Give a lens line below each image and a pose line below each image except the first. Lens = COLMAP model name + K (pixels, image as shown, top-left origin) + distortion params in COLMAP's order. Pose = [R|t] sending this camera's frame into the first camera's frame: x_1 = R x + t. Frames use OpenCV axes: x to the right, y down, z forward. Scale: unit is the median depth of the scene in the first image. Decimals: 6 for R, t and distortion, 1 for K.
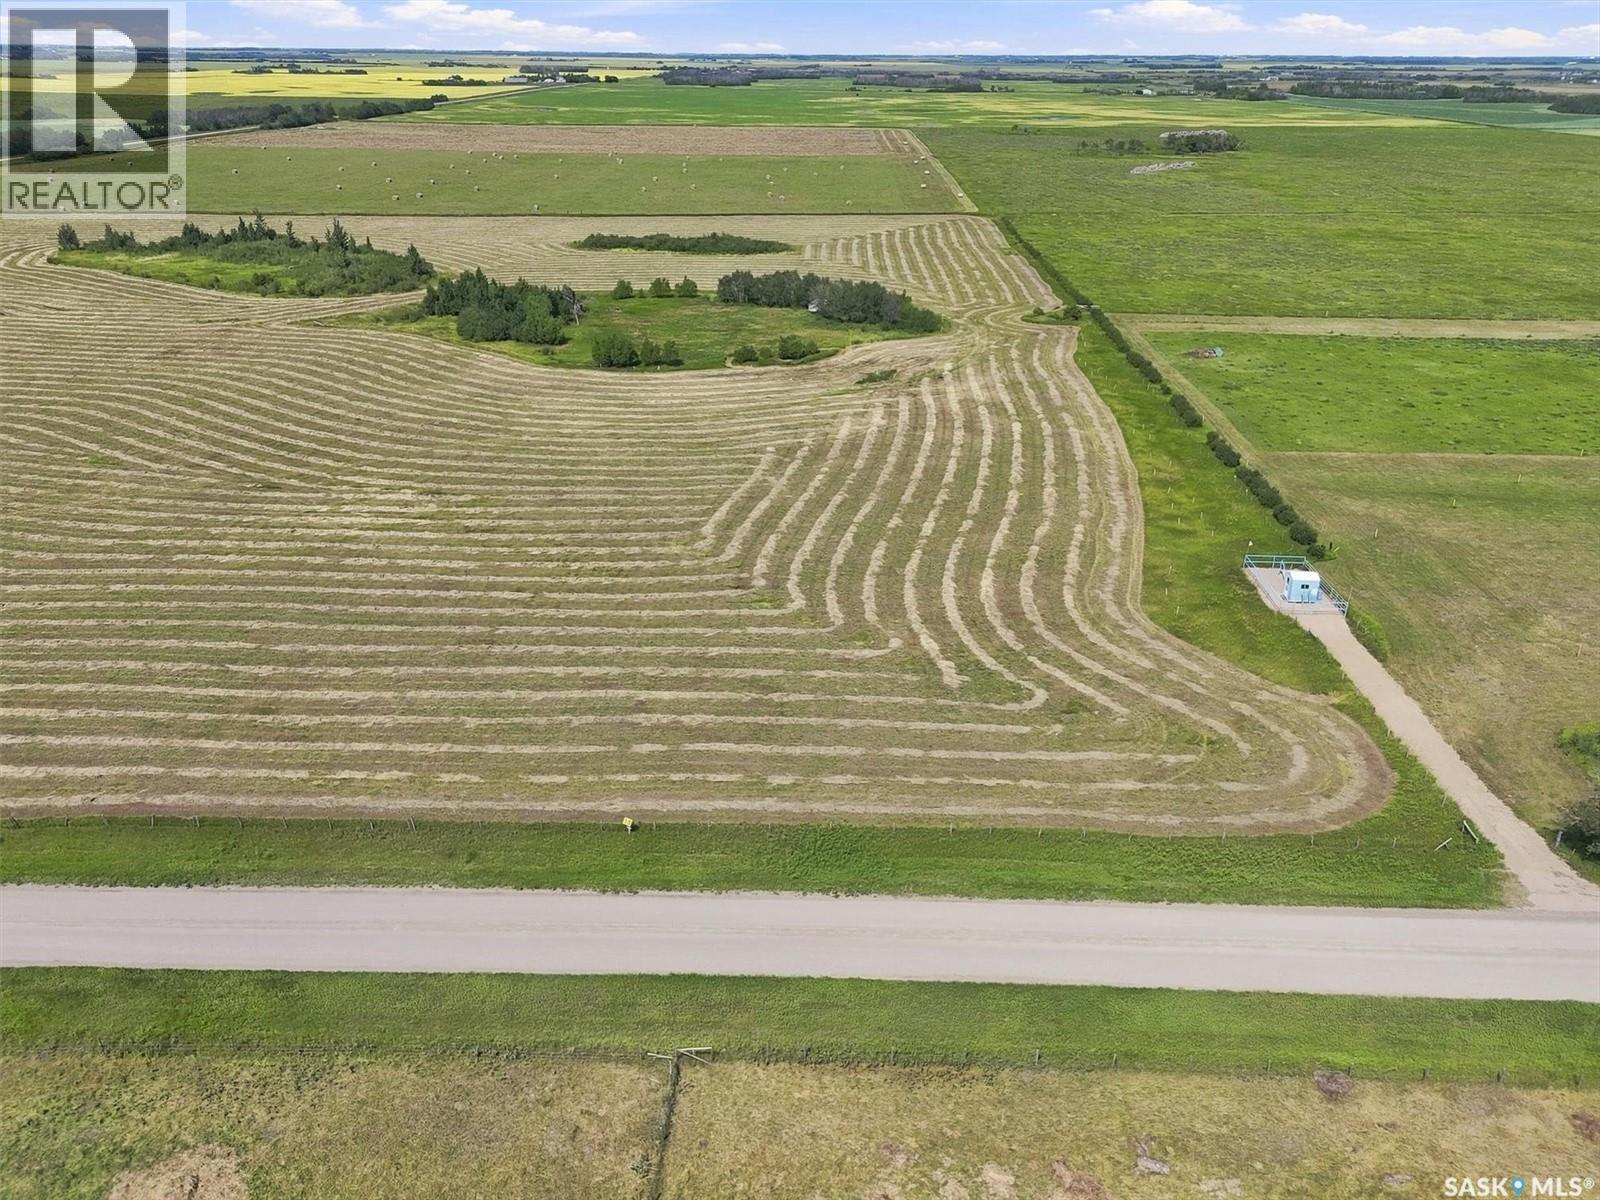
lens RADIAL K [[1176.1, 0, 800.0], [0, 1176.1, 600.0], [0, 0, 1]] dist [0.075740, -0.081453]
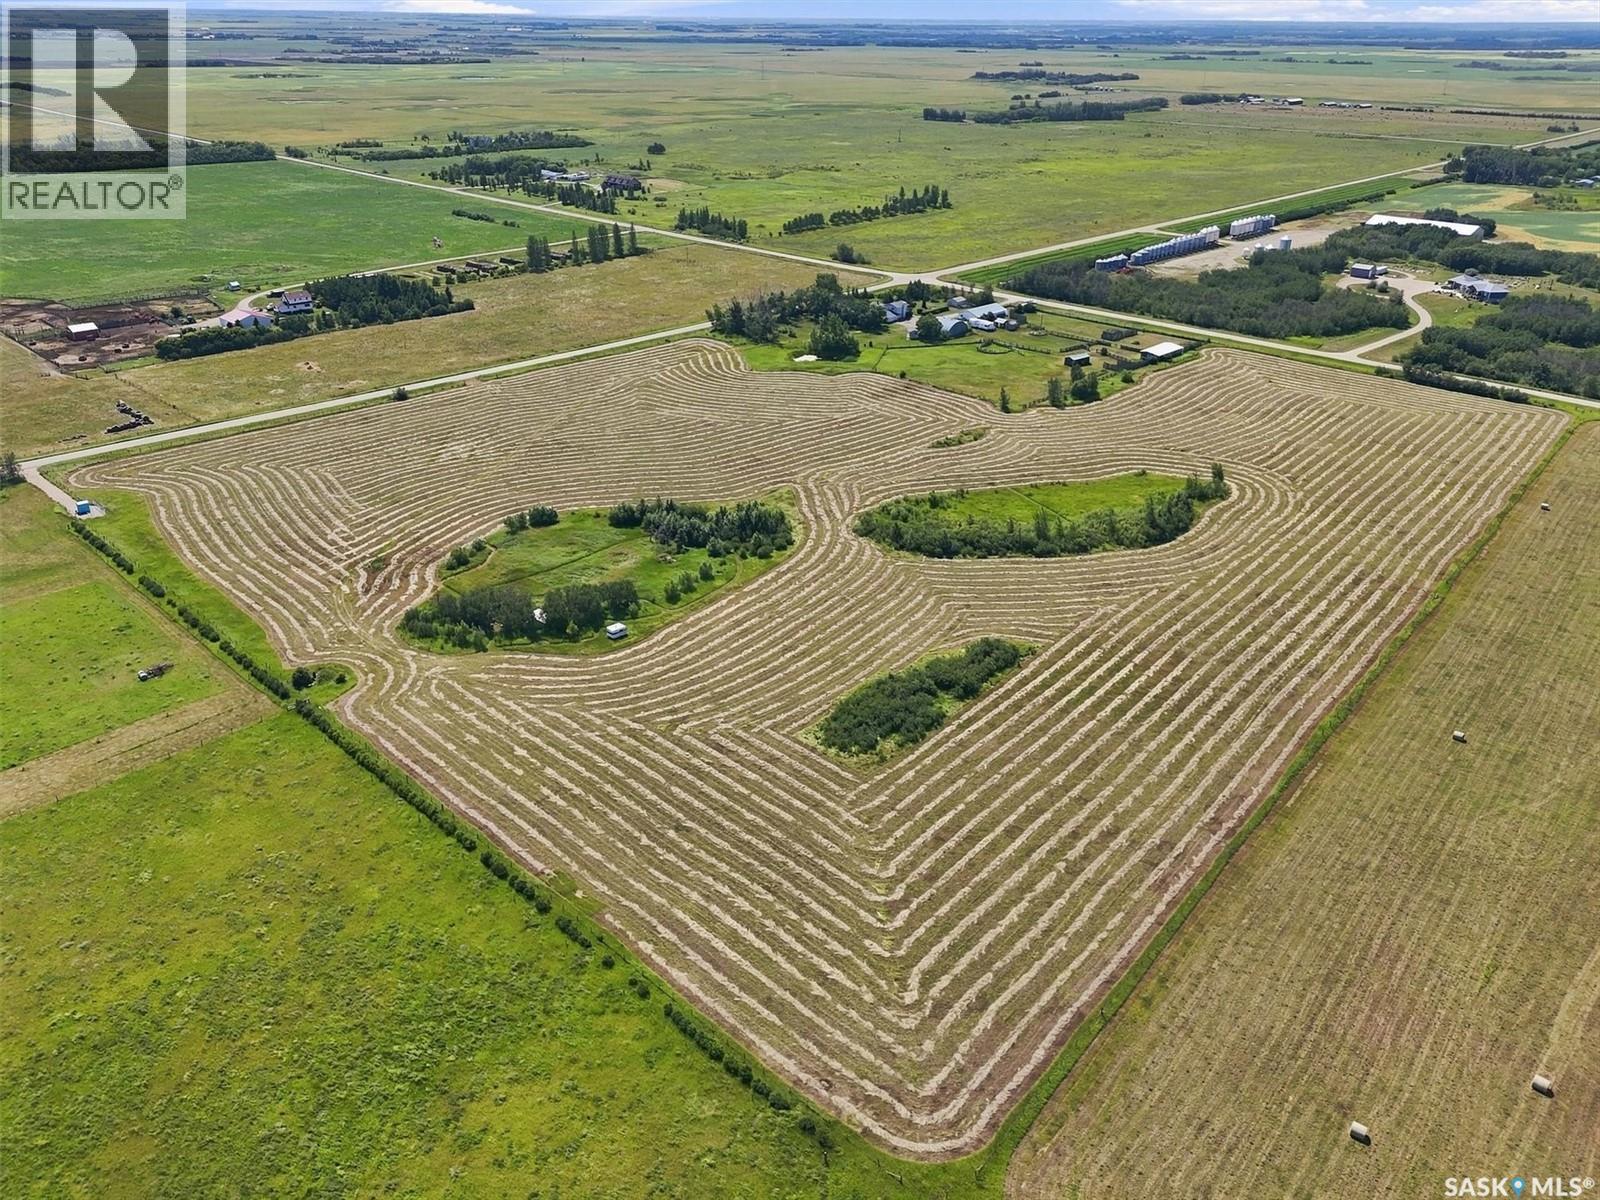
lens RADIAL K [[1176.1, 0, 800.0], [0, 1176.1, 600.0], [0, 0, 1]] dist [0.075740, -0.081453]
pose [[-0.675434, 0.312138, -0.668101, 0.706277], [-0.324447, 0.687806, 0.649351, -1.277634], [0.662211, 0.655357, -0.363295, 1.887193]]
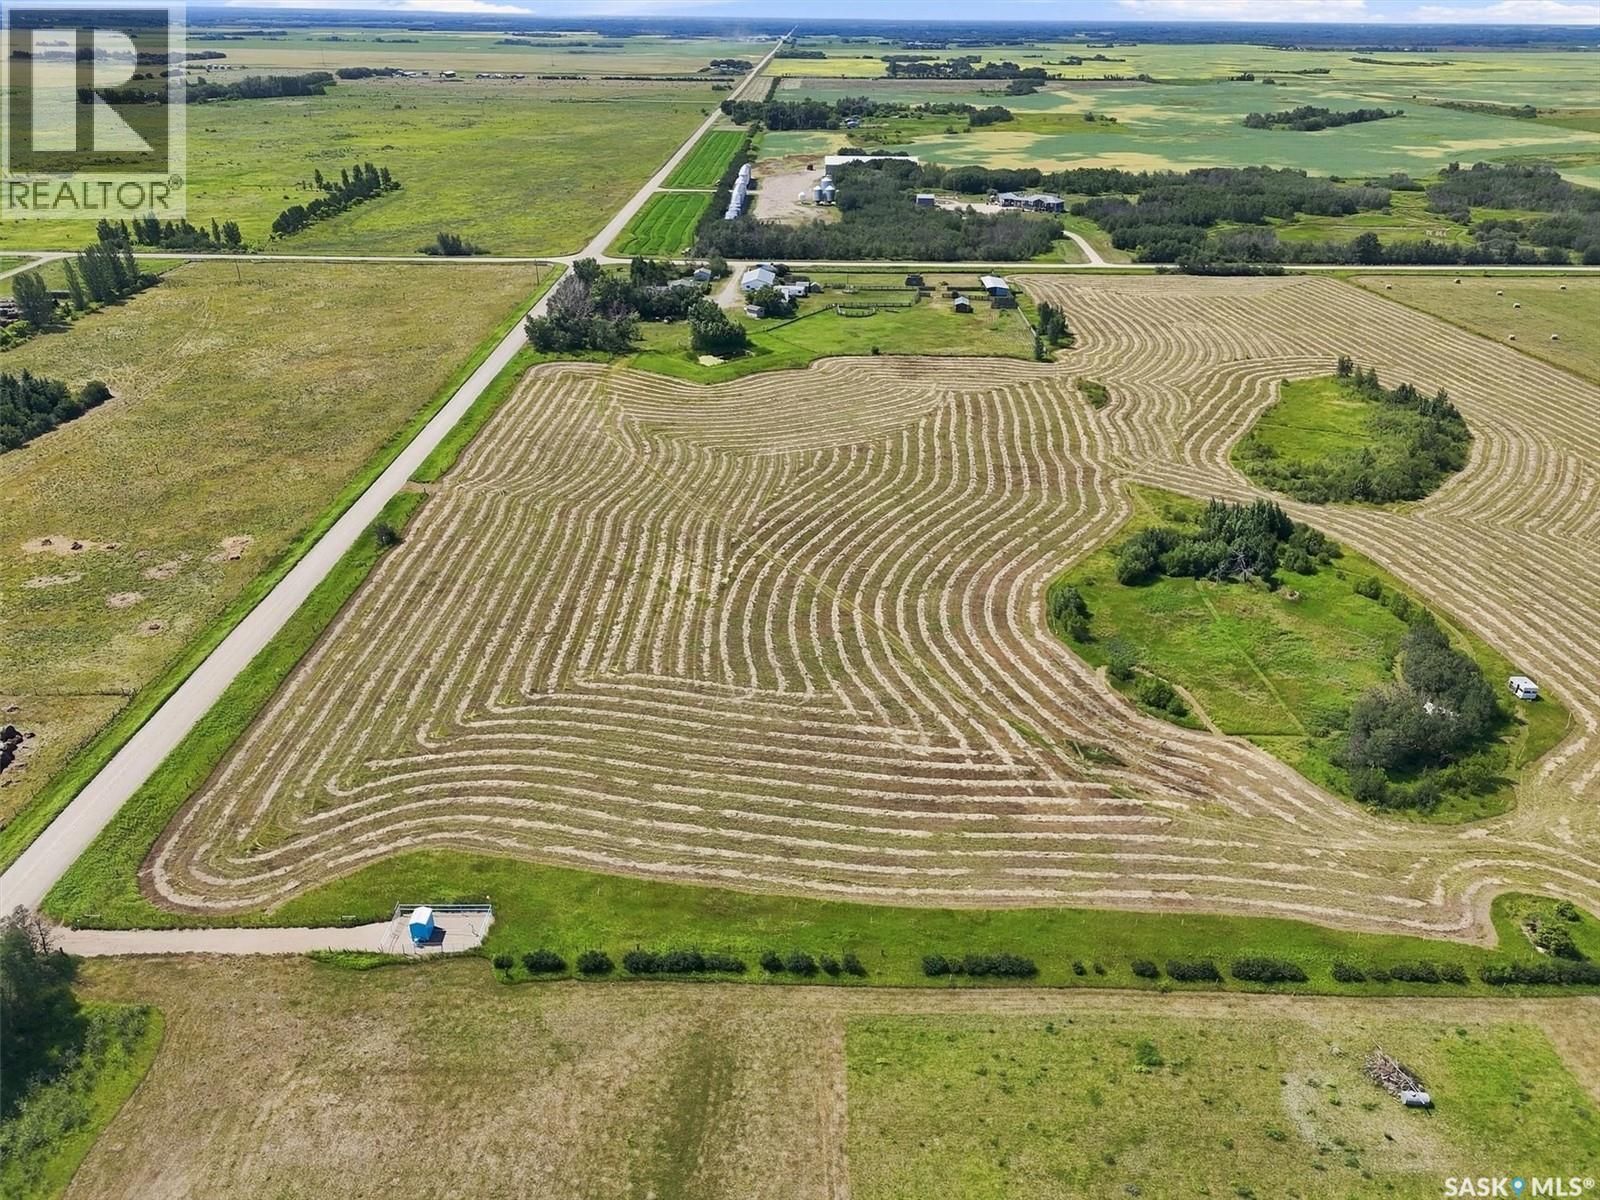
lens RADIAL K [[1176.1, 0, 800.0], [0, 1176.1, 600.0], [0, 0, 1]] dist [0.075740, -0.081453]
pose [[0.022238, 0.435417, -0.899954, 0.783789], [-0.426665, 0.818217, 0.385328, -0.515884], [0.904136, 0.375410, 0.203973, 0.569538]]
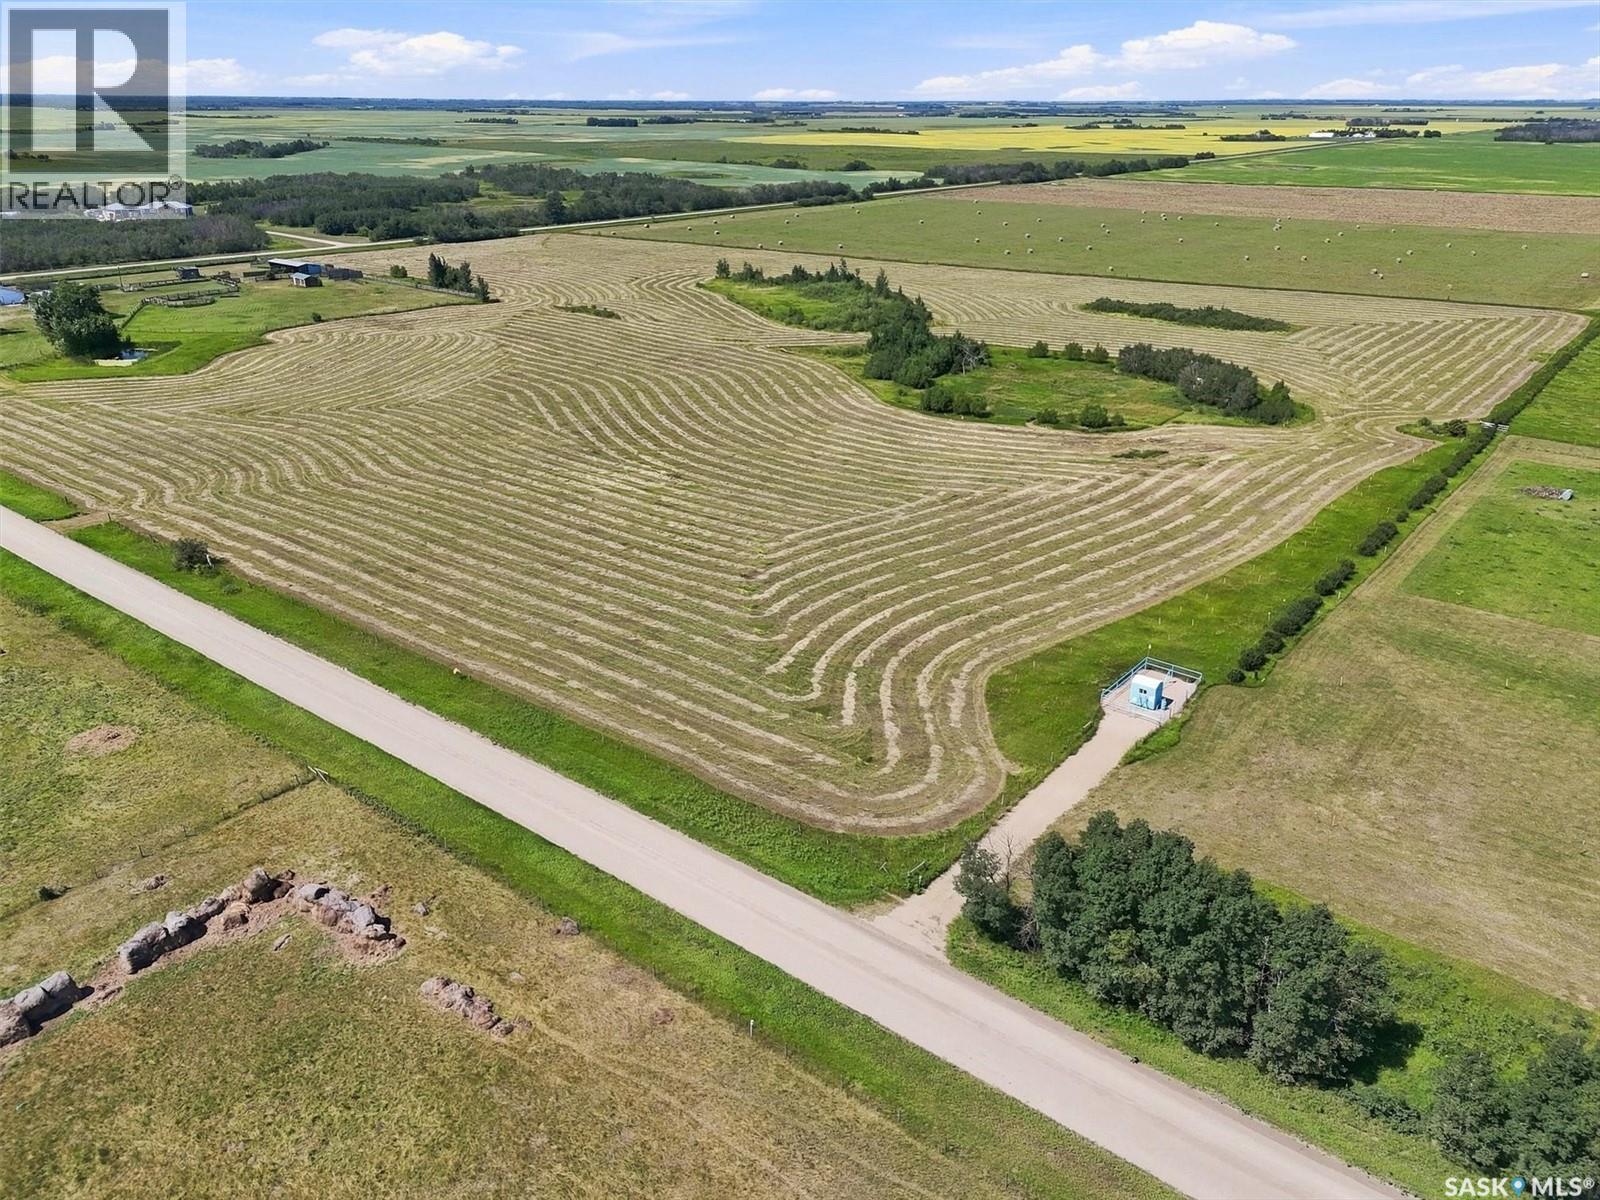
lens RADIAL K [[1176.1, 0, 800.0], [0, 1176.1, 600.0], [0, 0, 1]] dist [0.075740, -0.081453]
pose [[0.798239, 0.230717, -0.556403, 0.429503], [-0.249900, 0.967334, 0.042596, -0.033289], [0.548056, 0.105043, 0.829820, -0.022221]]
